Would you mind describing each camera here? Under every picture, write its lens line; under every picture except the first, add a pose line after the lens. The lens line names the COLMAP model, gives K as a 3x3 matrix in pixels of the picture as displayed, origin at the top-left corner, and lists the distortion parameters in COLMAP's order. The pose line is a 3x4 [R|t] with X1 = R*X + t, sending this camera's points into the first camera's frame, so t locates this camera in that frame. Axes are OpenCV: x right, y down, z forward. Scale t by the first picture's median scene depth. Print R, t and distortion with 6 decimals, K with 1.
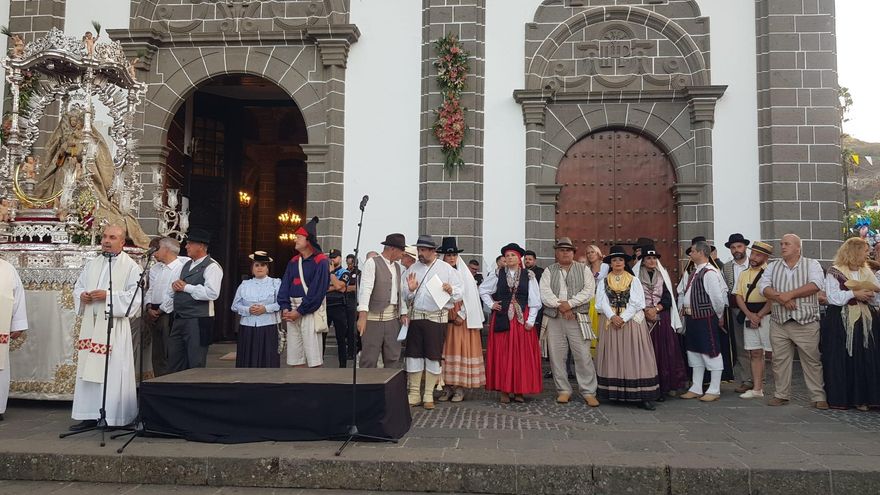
lens RADIAL K [[624.0, 0, 392.5], [0, 624.0, 249.9], [0, 0, 1]] dist [0.038992, -0.052581]
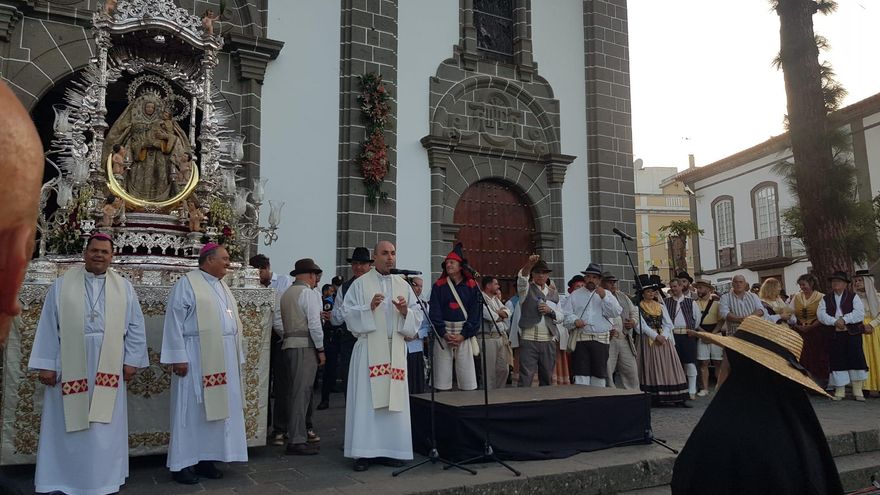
lens RADIAL K [[624.0, 0, 443.2], [0, 624.0, 248.2], [0, 0, 1]] dist [0.038992, -0.052581]
pose [[0.855985, 0.053661, 0.514209, -0.324189], [-0.023197, 0.997584, -0.065489, 0.011196], [-0.516480, 0.044129, 0.855161, 0.064959]]
